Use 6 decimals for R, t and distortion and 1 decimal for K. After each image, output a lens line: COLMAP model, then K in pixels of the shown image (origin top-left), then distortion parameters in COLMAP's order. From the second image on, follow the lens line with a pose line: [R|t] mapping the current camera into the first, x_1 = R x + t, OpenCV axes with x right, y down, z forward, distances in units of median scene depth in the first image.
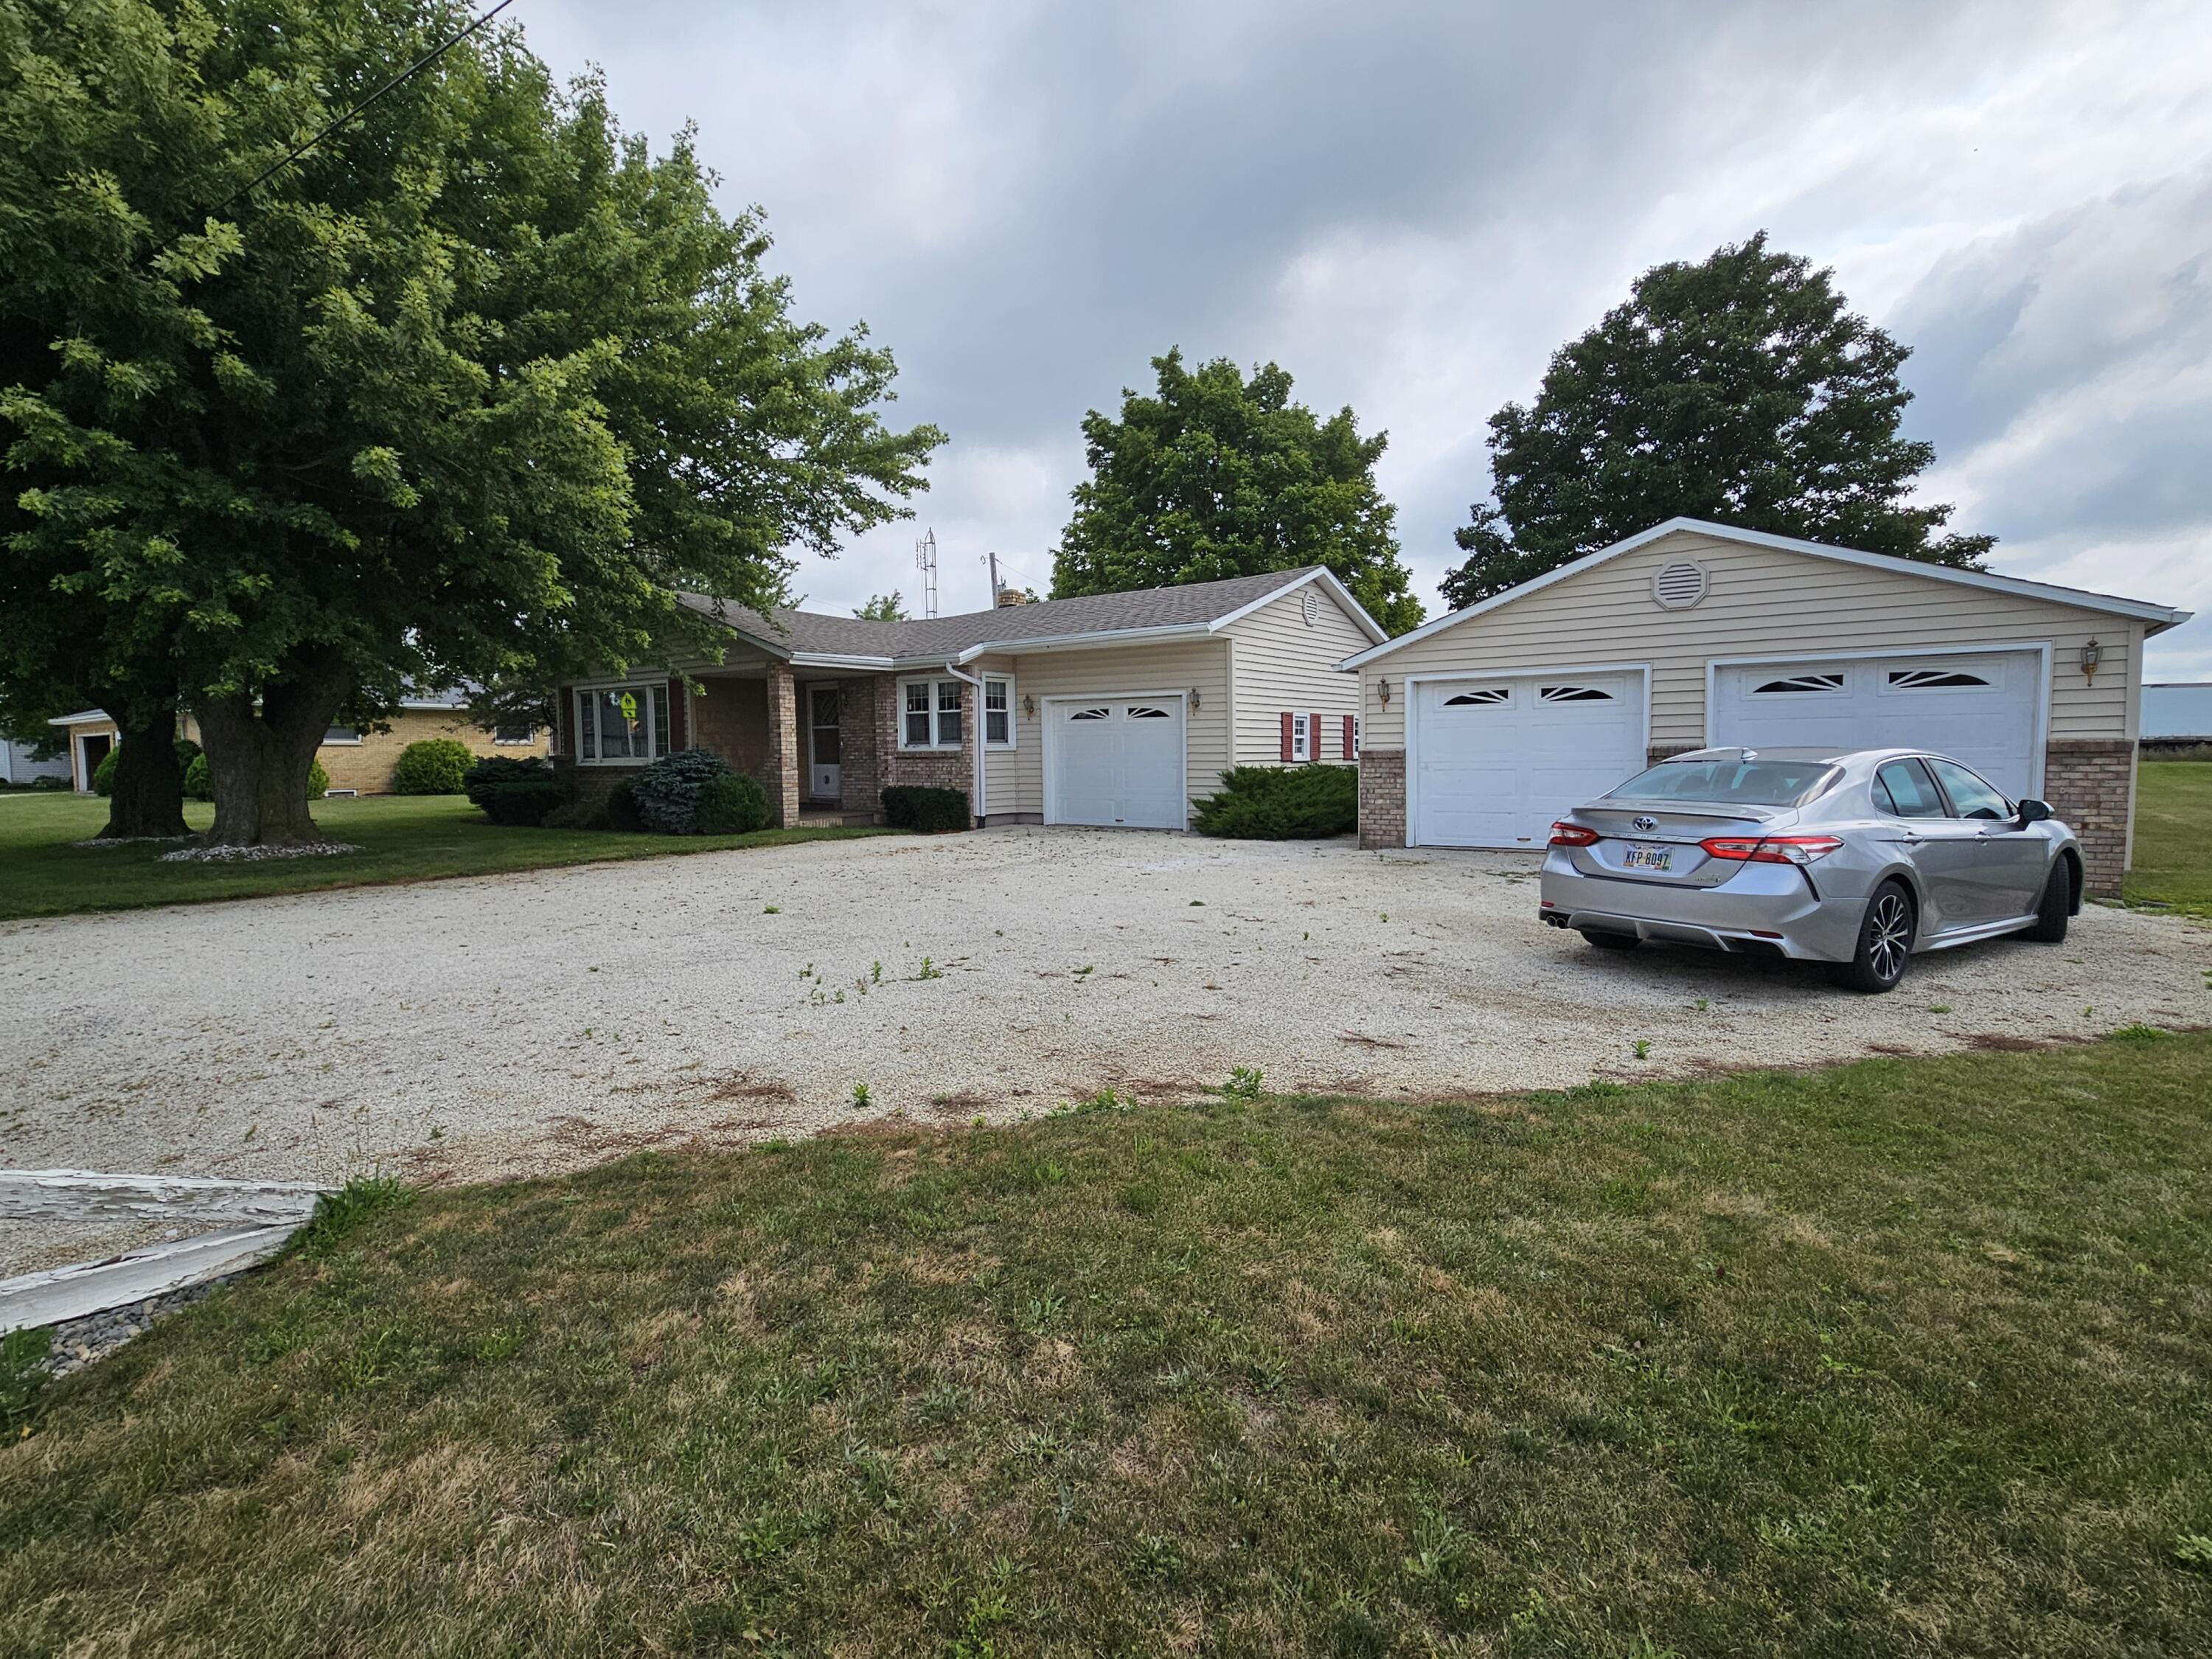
lens RADIAL K [[919.6, 0, 1084.5], [0, 919.6, 805.1], [0, 0, 1]] dist [0.002644, 0.000160]
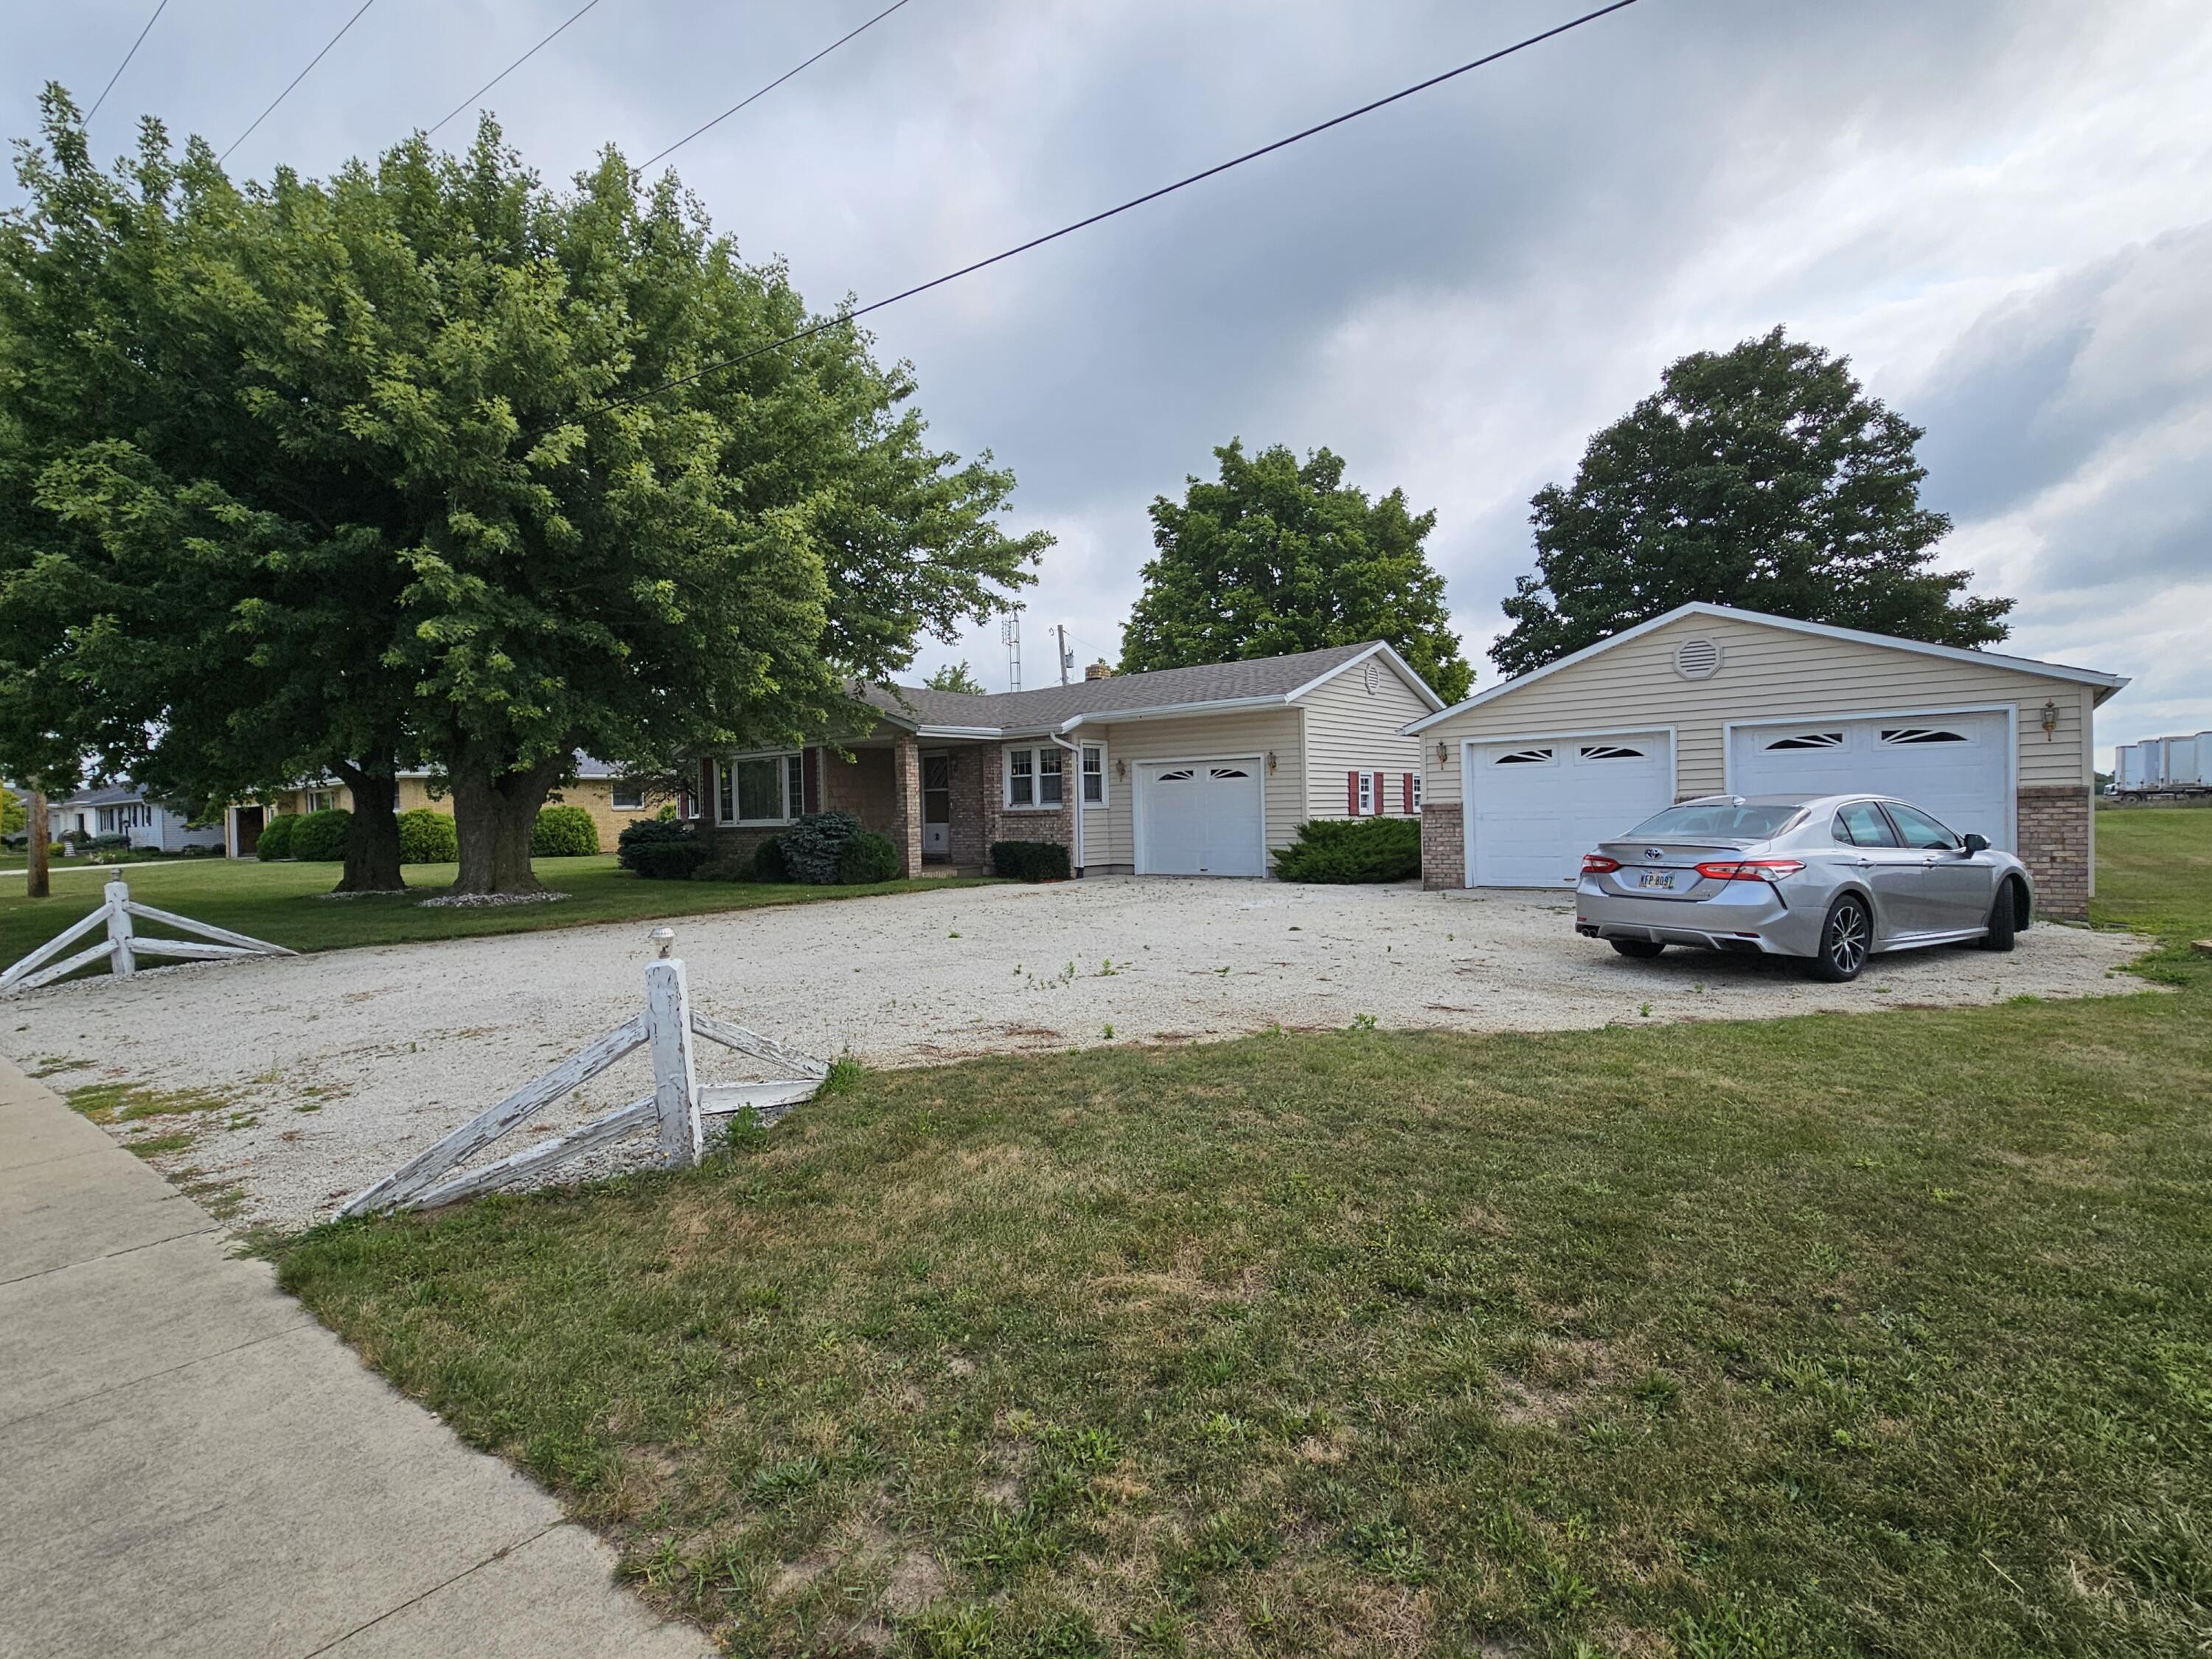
lens RADIAL K [[904.1, 0, 1102.1], [0, 904.1, 828.9], [0, 0, 1]] dist [0.000449, -0.000029]
pose [[0.999120, -0.011232, -0.040413, -0.053669], [0.009628, 0.999166, -0.039671, 0.012410], [0.040825, 0.039247, 0.998395, -0.138812]]
